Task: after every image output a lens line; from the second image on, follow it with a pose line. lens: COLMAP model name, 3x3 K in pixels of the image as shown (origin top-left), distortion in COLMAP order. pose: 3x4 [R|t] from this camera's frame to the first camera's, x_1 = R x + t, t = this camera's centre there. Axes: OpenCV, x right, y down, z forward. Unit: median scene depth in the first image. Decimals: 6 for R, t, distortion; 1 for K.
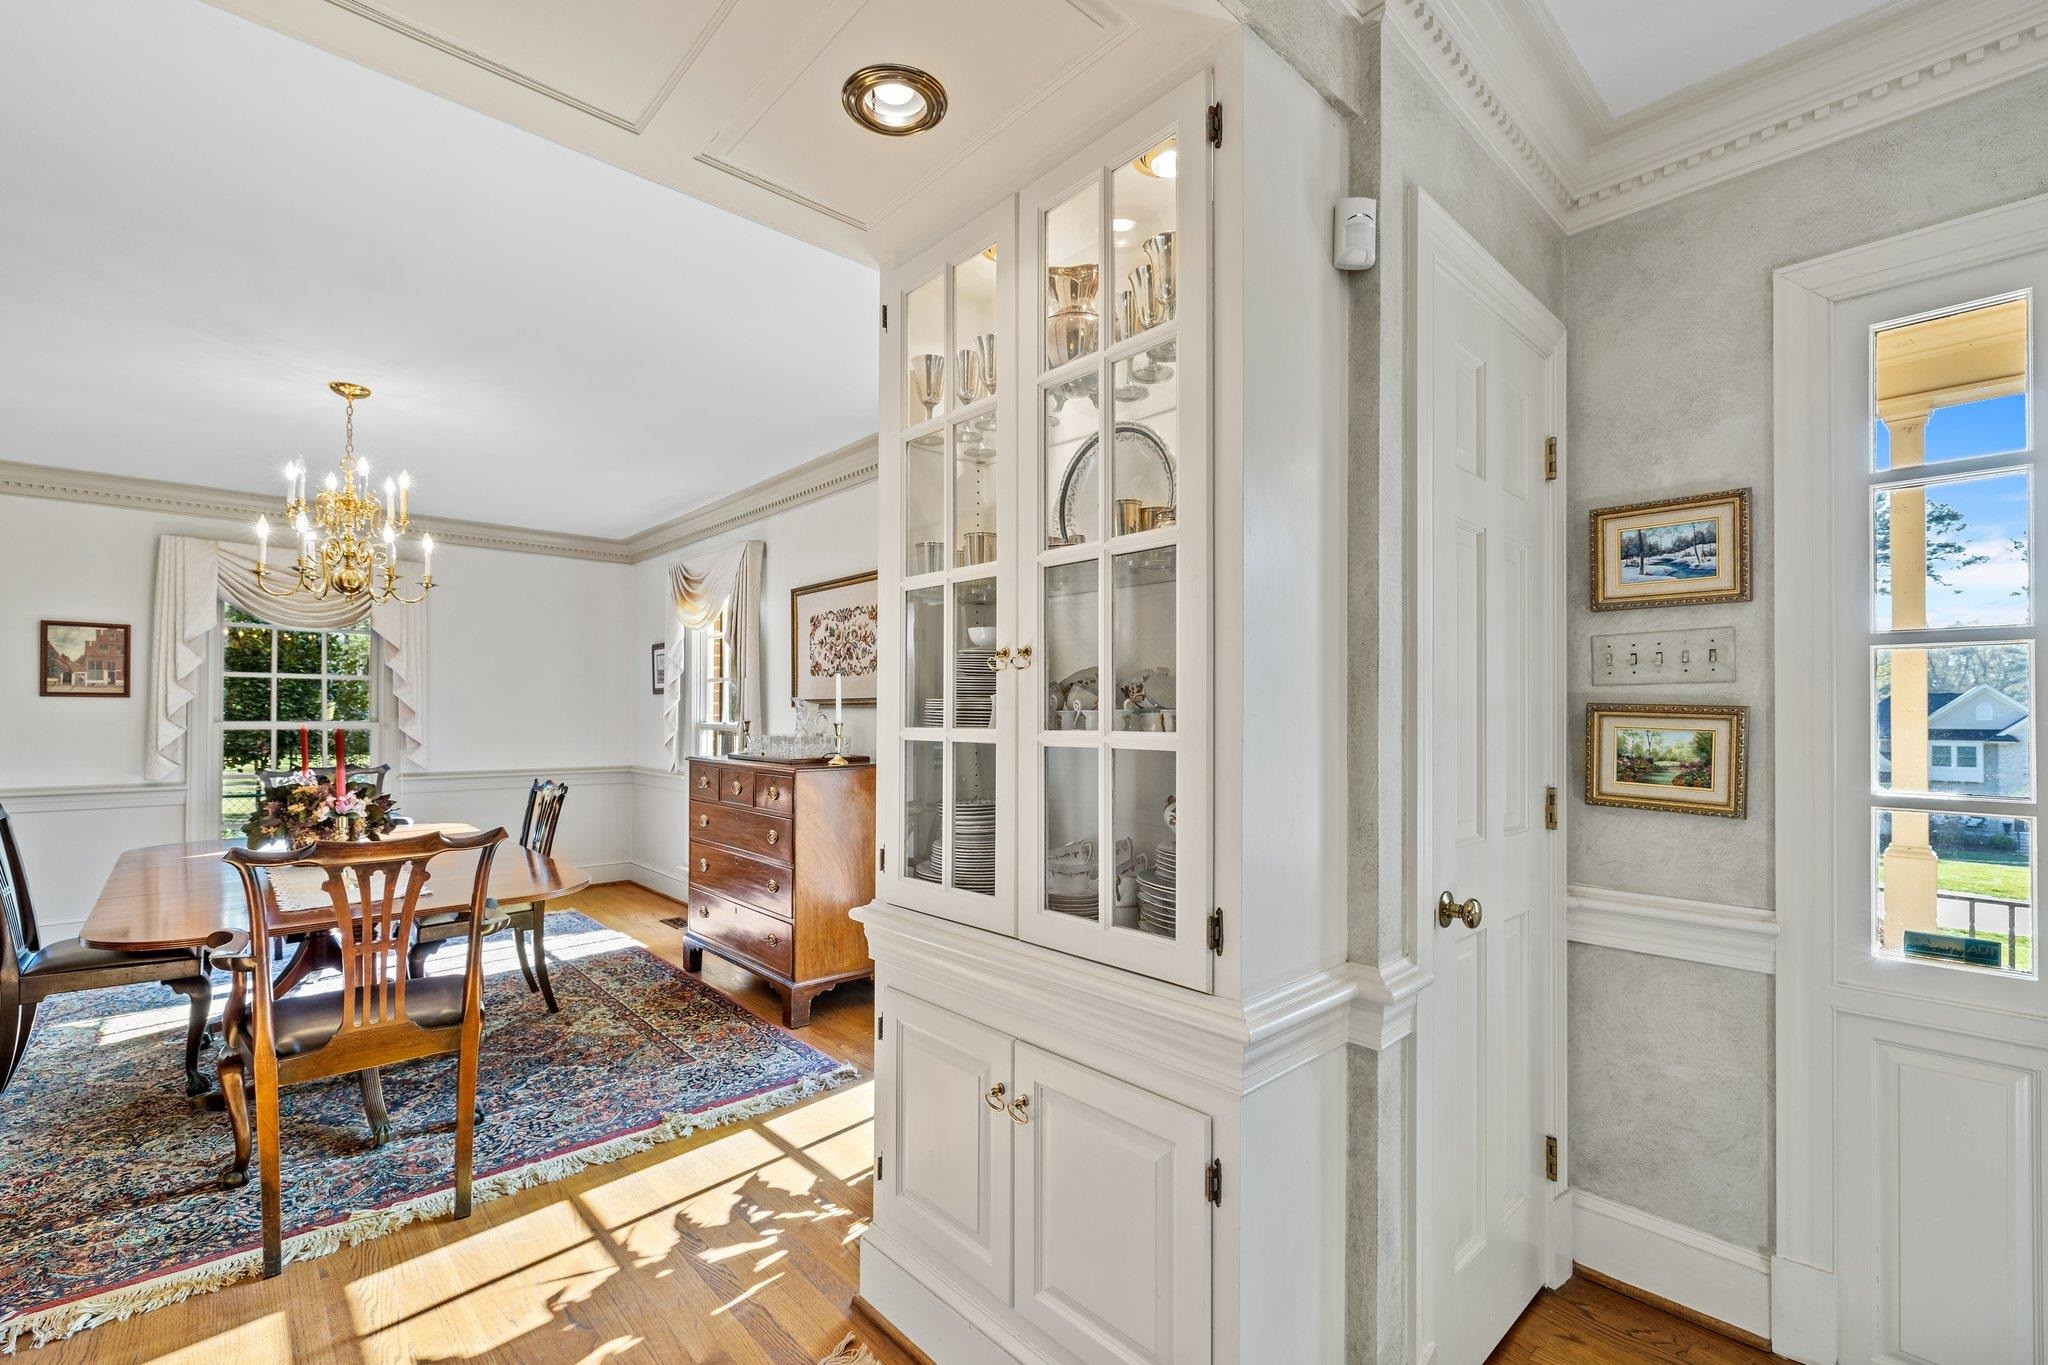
lens RADIAL K [[858.7, 0, 1024.7], [0, 858.7, 708.4], [0, 0, 1]] dist [0.002129, 0.000478]
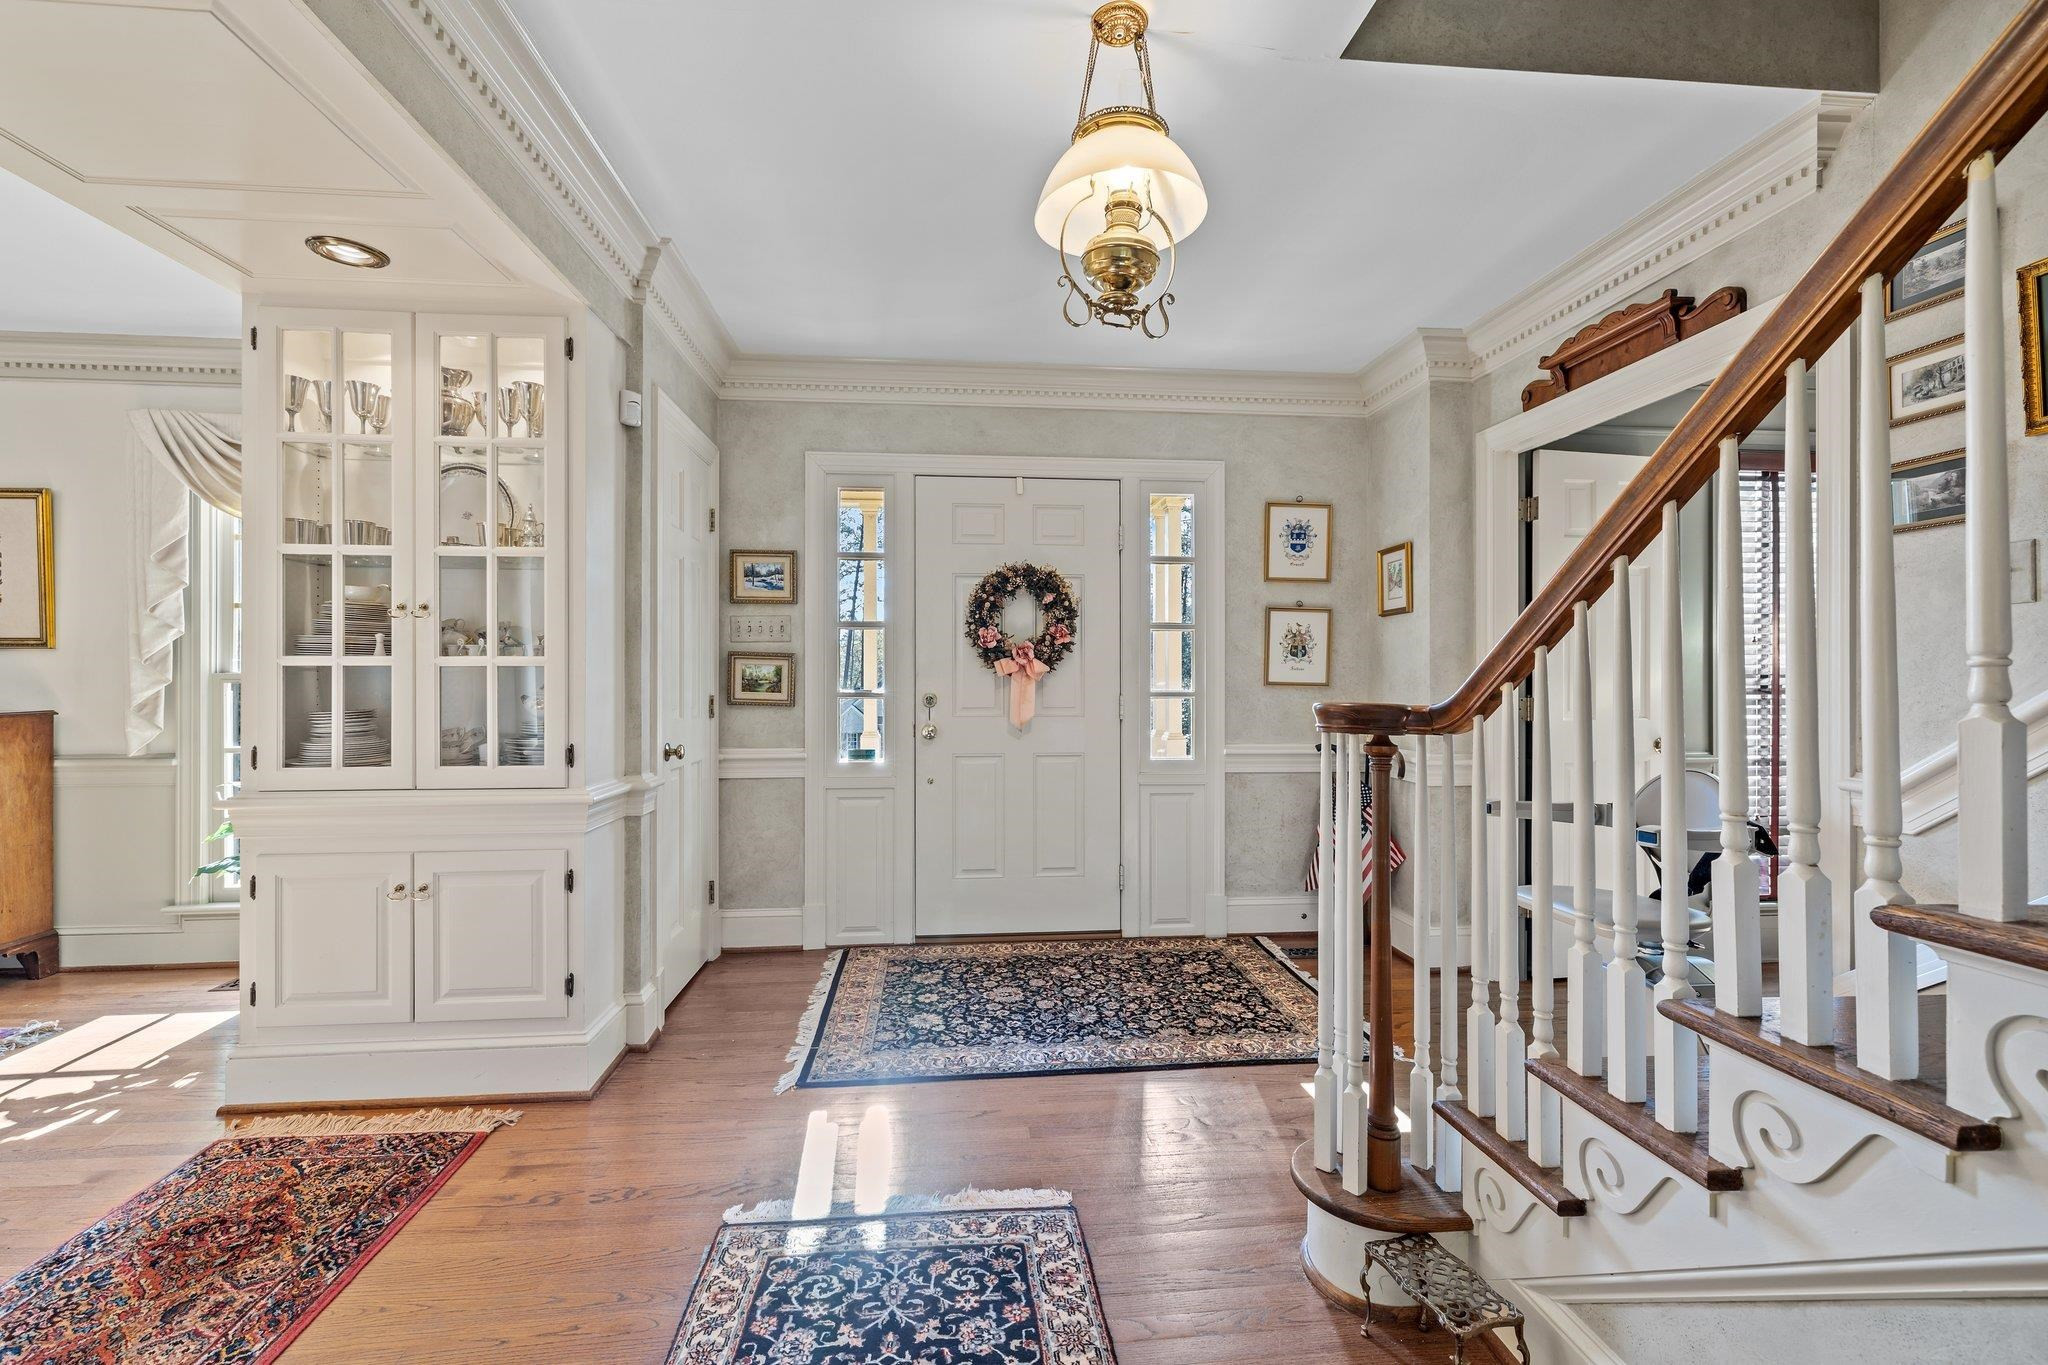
lens RADIAL K [[858.7, 0, 1012.6], [0, 858.7, 674.4], [0, 0, 1]] dist [0.002129, 0.000478]
pose [[0.611350, 0.002213, 0.791357, -0.492110], [-0.002891, 0.999996, -0.000563, 0.046921], [-0.791355, -0.001944, 0.611354, -0.697118]]
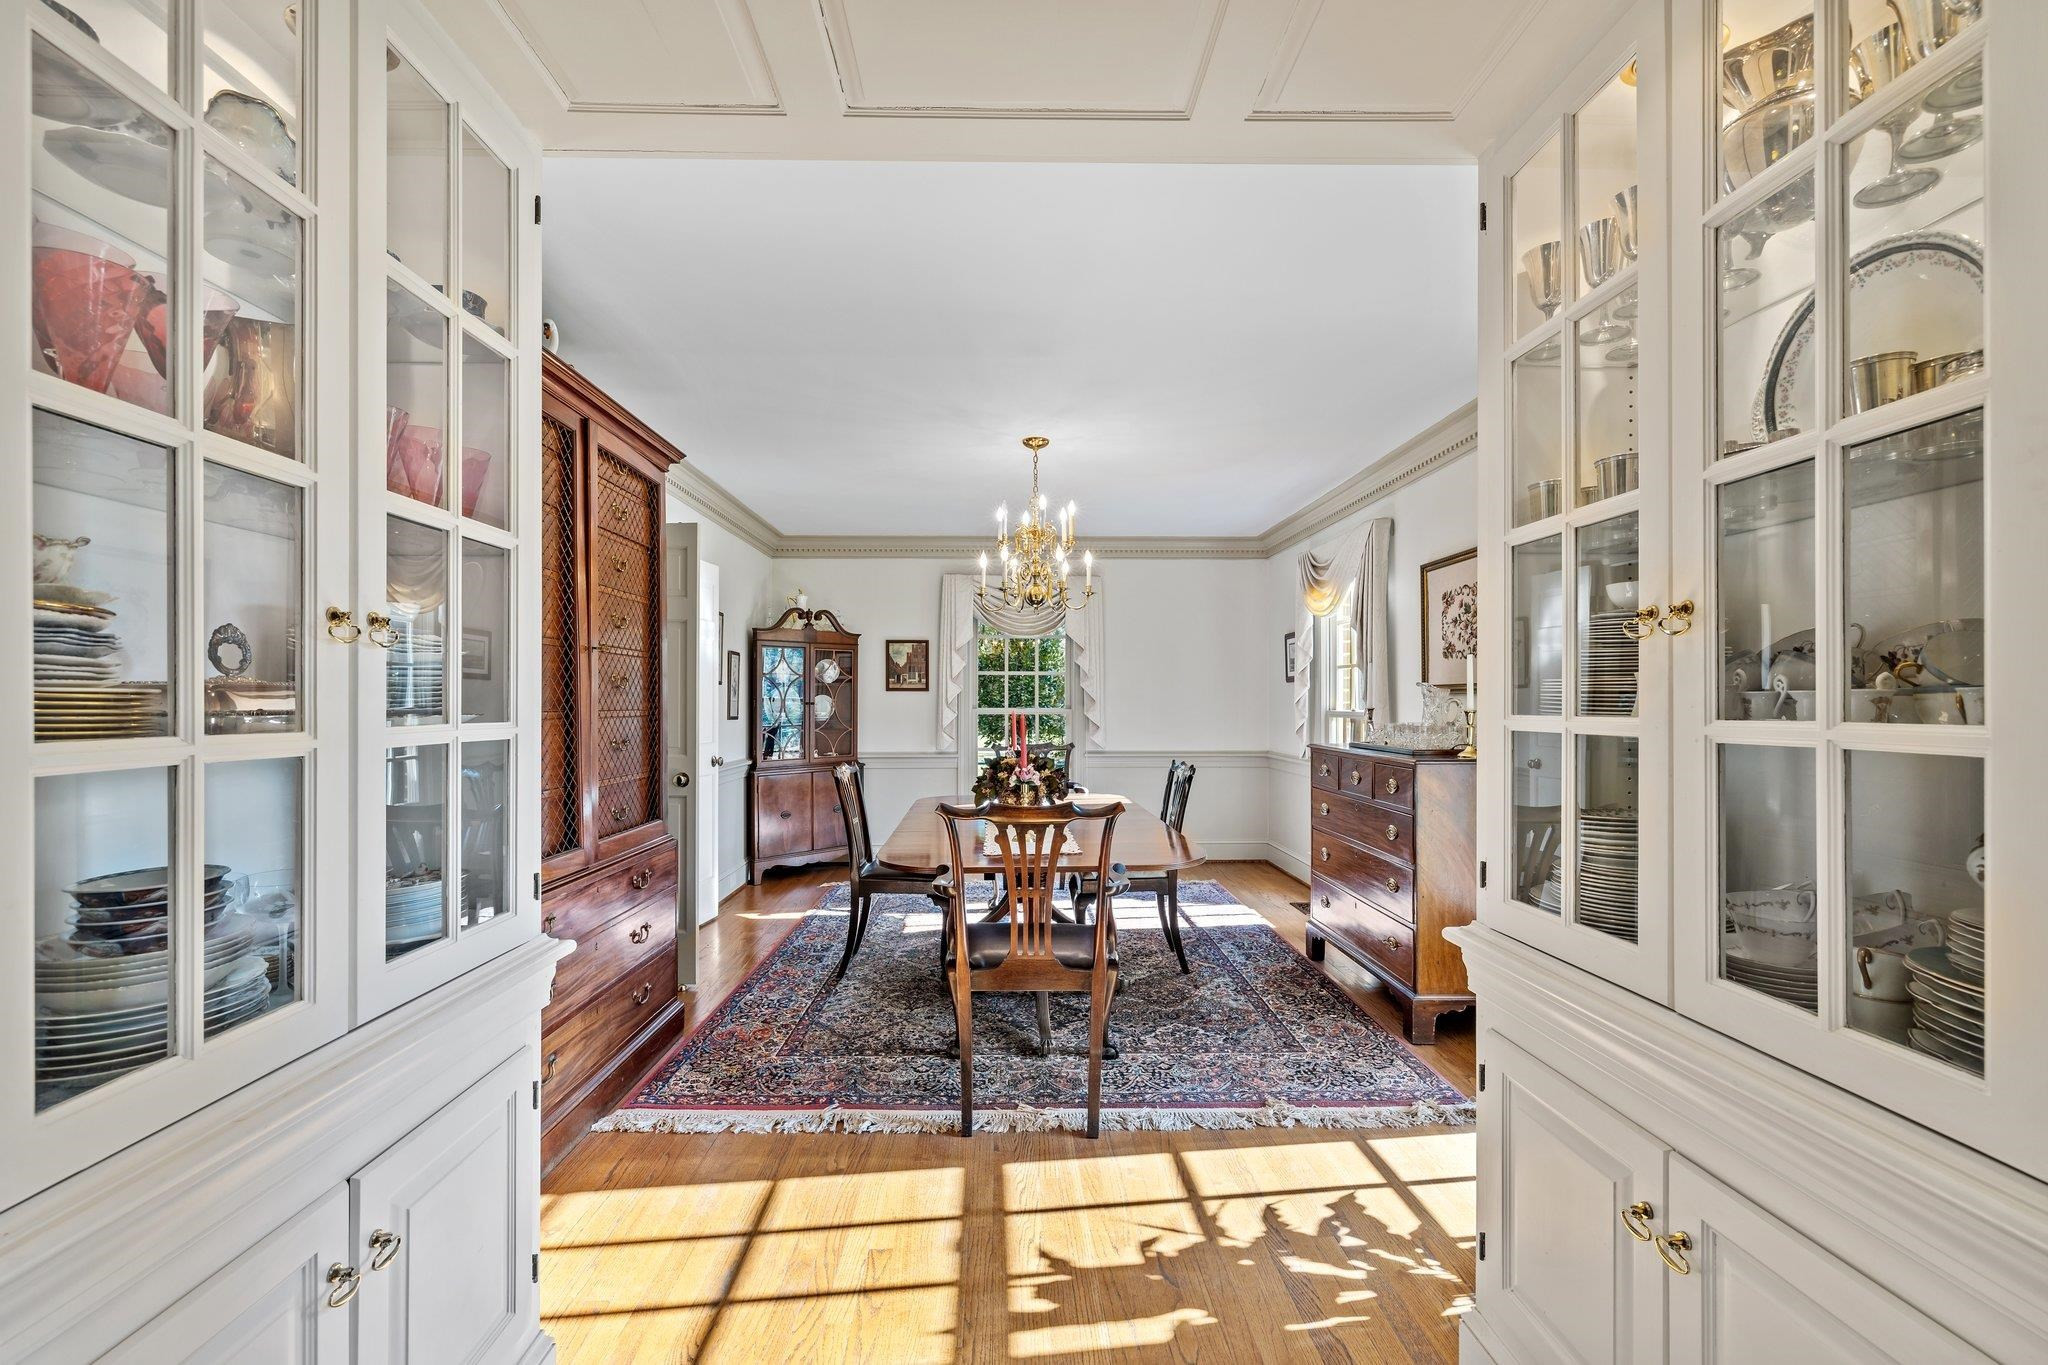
lens RADIAL K [[858.7, 0, 1035.8], [0, 858.7, 700.9], [0, 0, 1]] dist [0.002129, 0.000478]
pose [[0.757037, -0.004542, -0.653356, 0.049437], [0.008215, 0.999963, 0.002567, 0.002961], [0.653320, -0.007311, 0.757047, 0.092545]]
